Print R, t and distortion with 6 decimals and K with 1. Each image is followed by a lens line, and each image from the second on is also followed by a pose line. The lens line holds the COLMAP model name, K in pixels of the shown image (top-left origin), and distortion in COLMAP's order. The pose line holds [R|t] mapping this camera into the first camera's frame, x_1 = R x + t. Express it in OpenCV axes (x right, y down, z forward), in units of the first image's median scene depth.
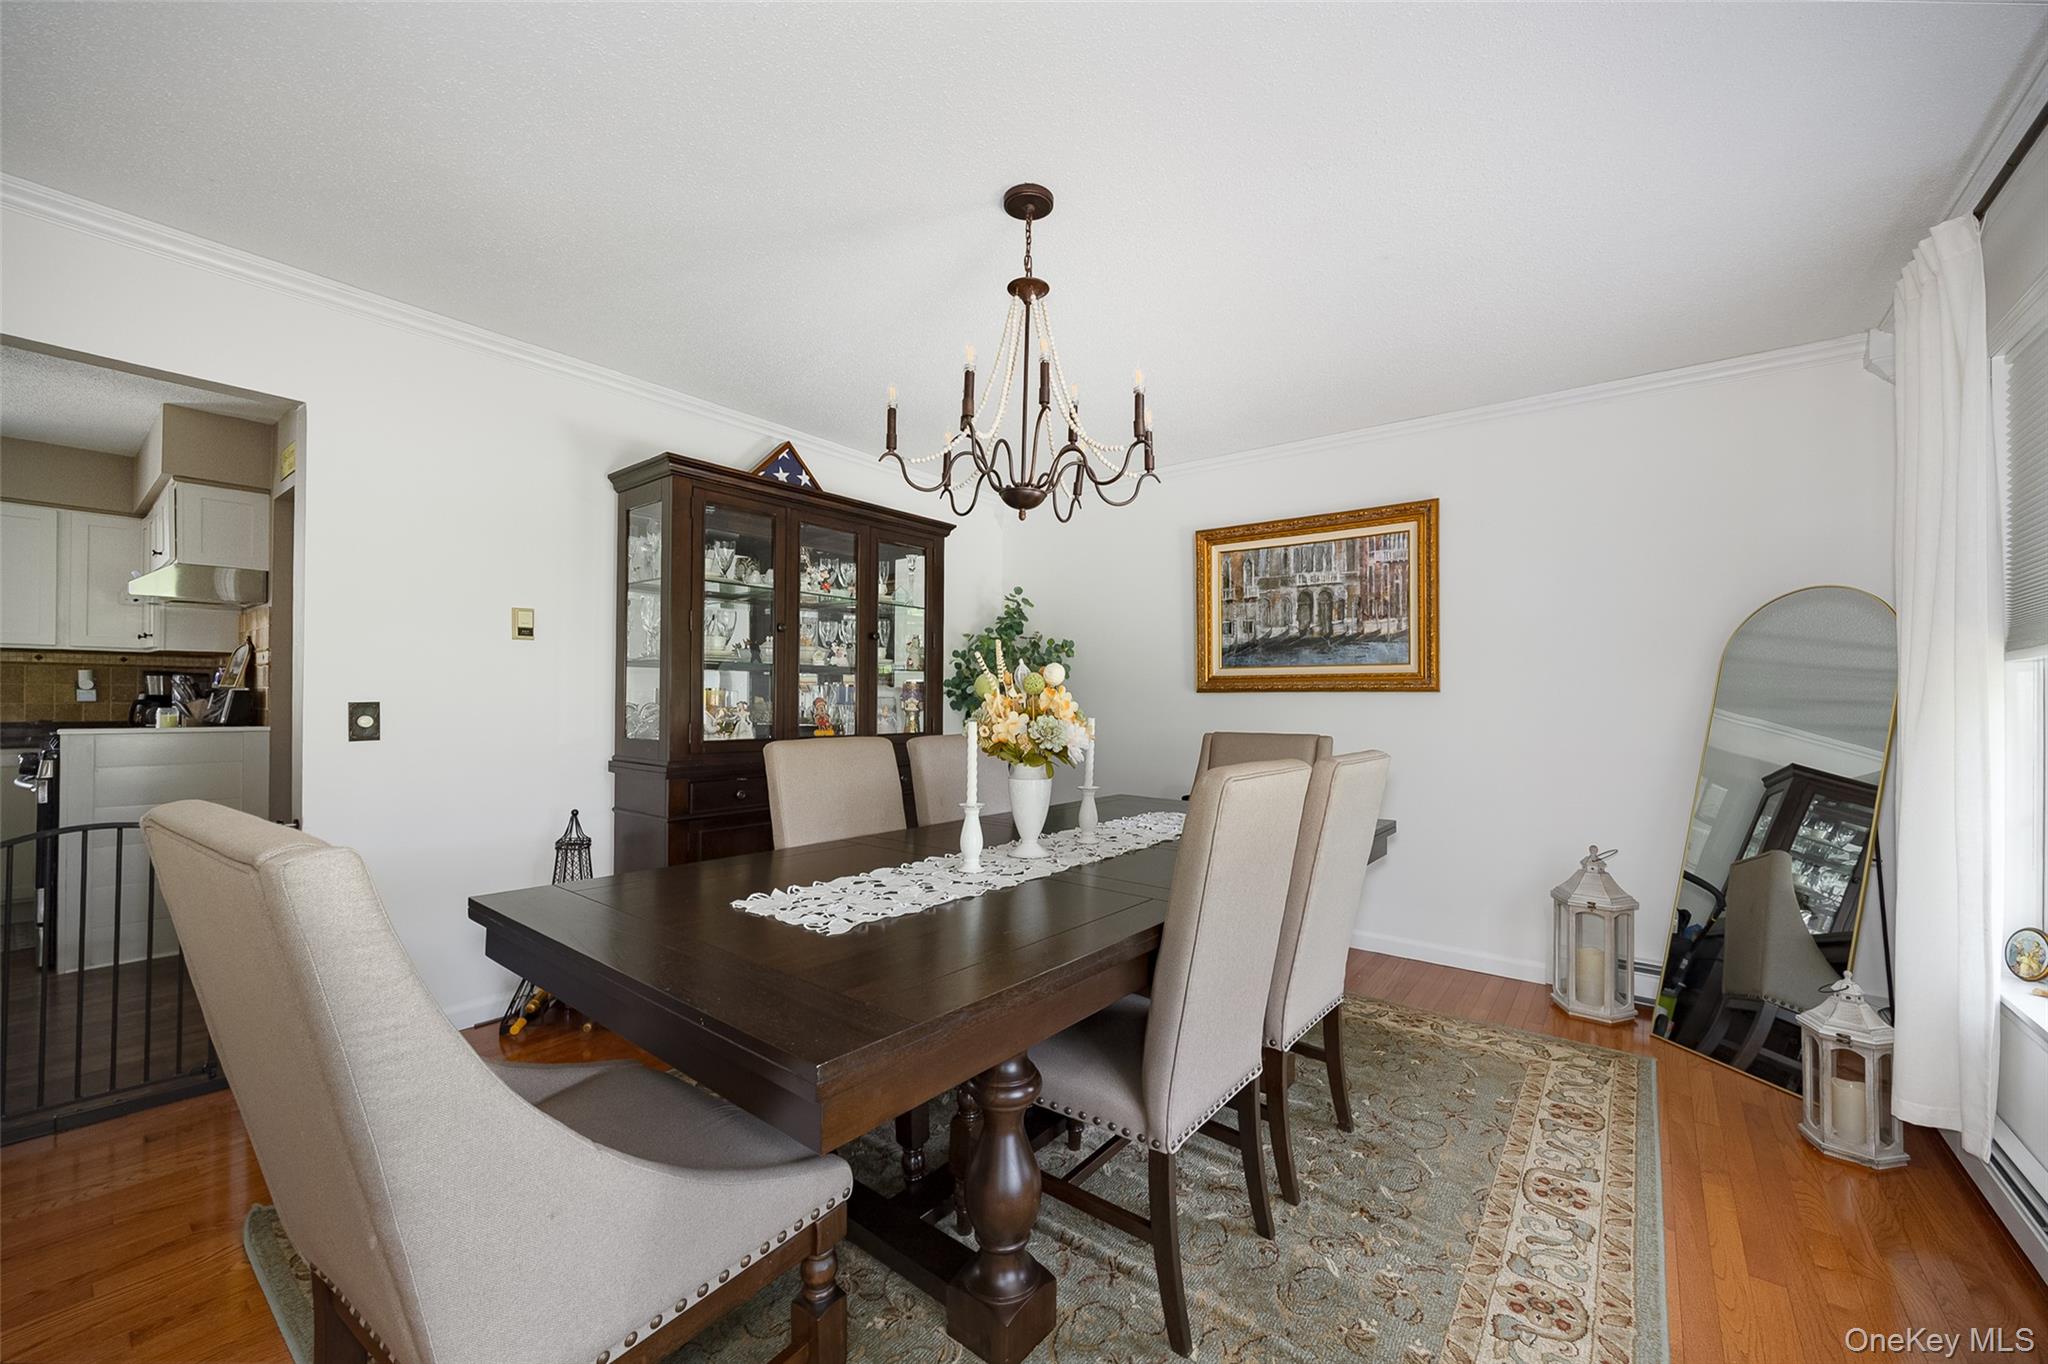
lens RADIAL K [[794.6, 0, 1018.4], [0, 794.6, 687.4], [0, 0, 1]] dist [-0.014706, -0.000256]
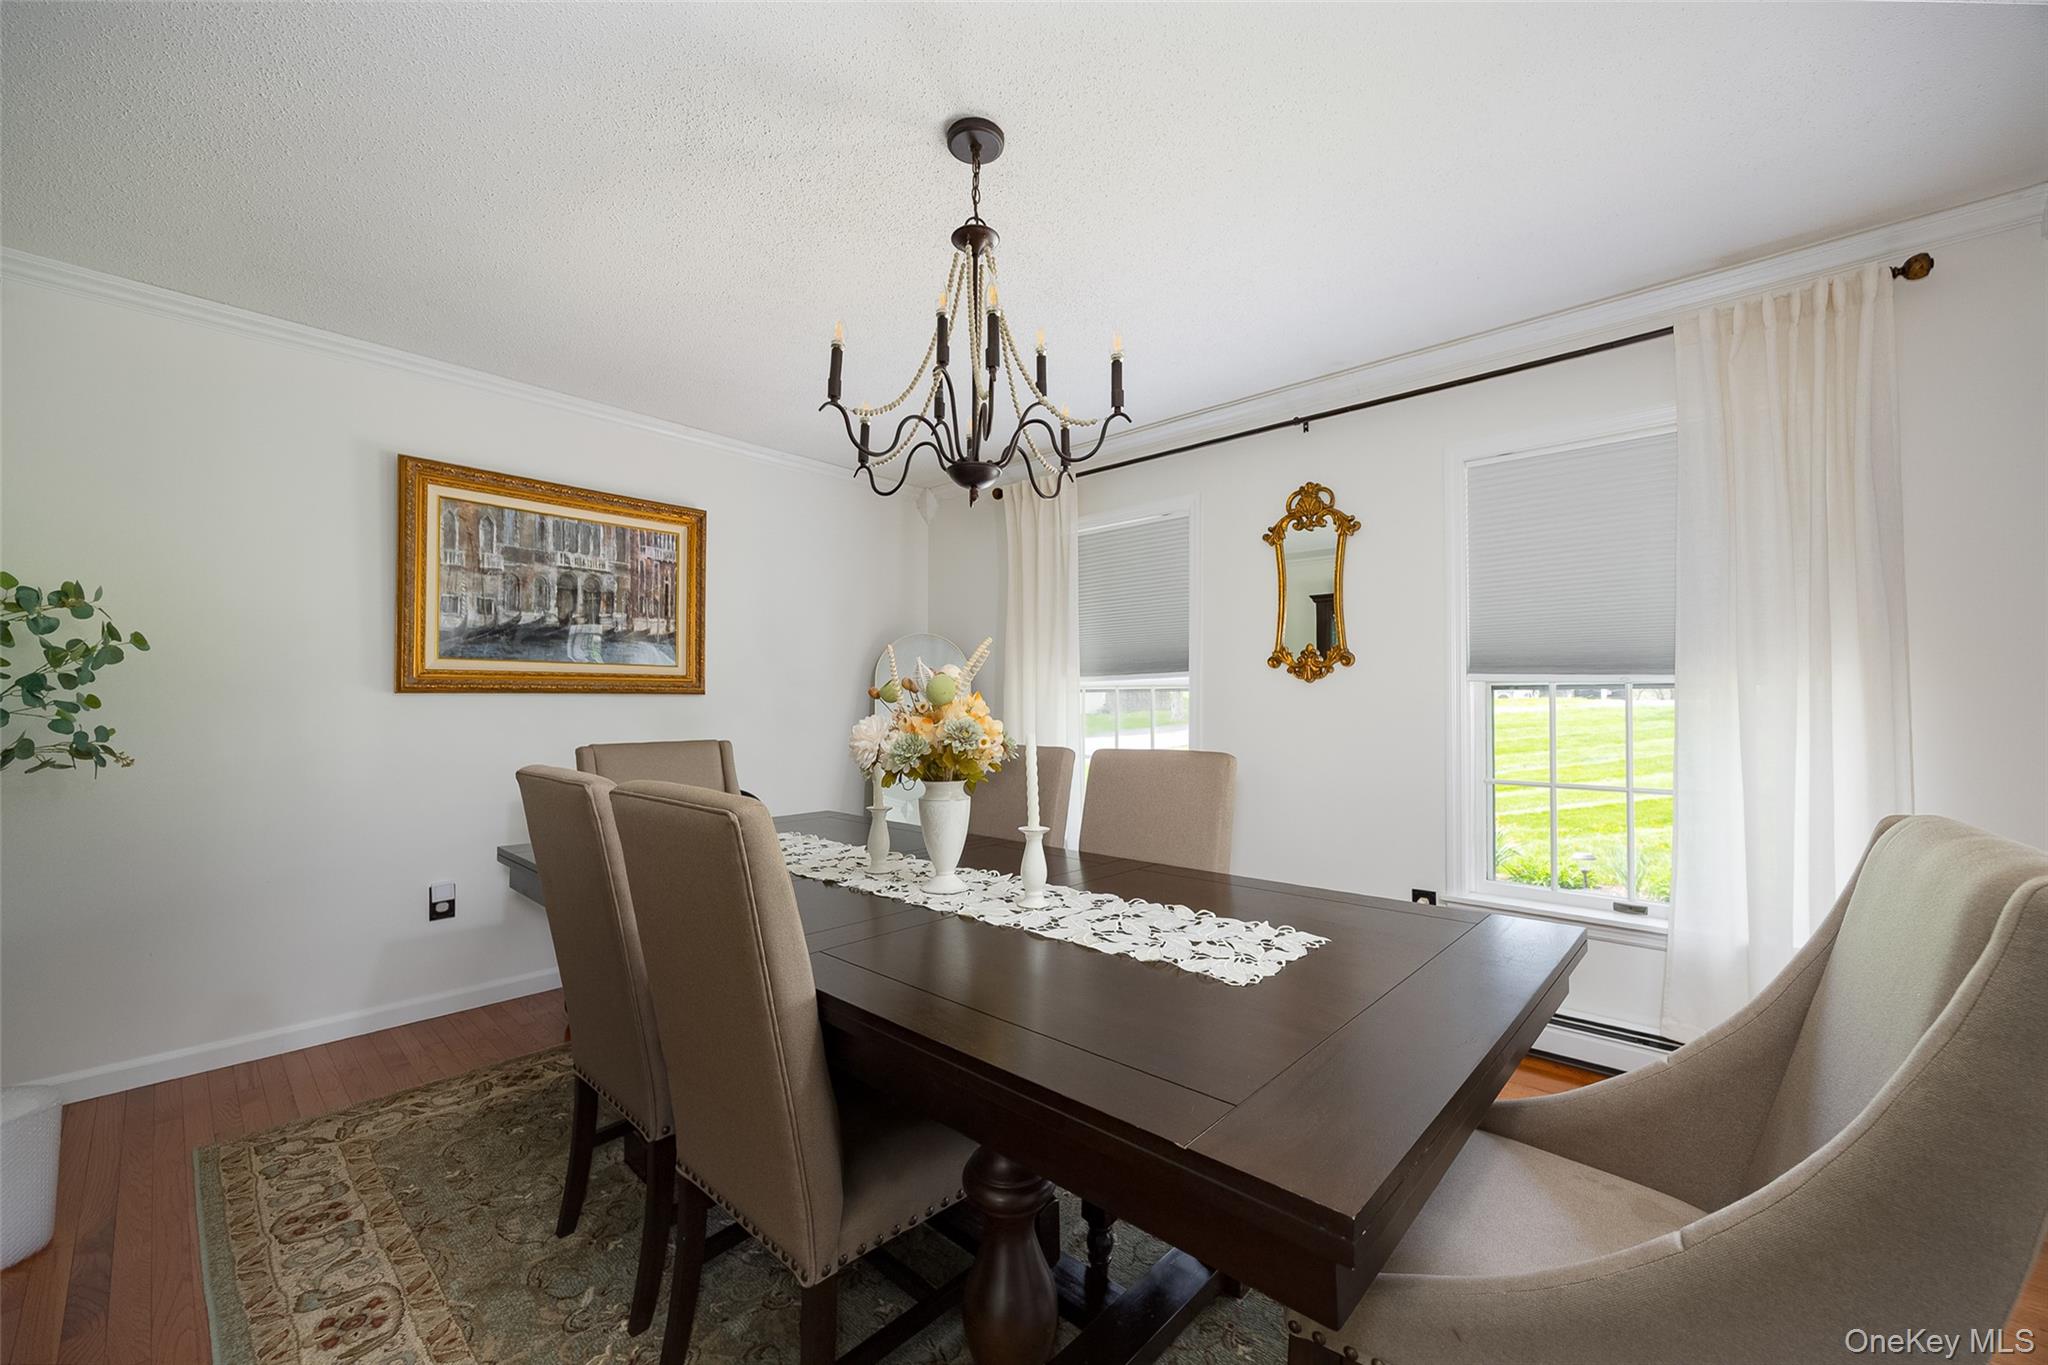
lens RADIAL K [[794.6, 0, 1021.3], [0, 794.6, 685.6], [0, 0, 1]] dist [-0.014706, -0.000256]
pose [[0.079947, 0.014497, 0.996694, -0.445722], [-0.018052, 0.999751, -0.013094, 0.000240], [-0.996636, -0.016945, 0.080189, 0.451382]]
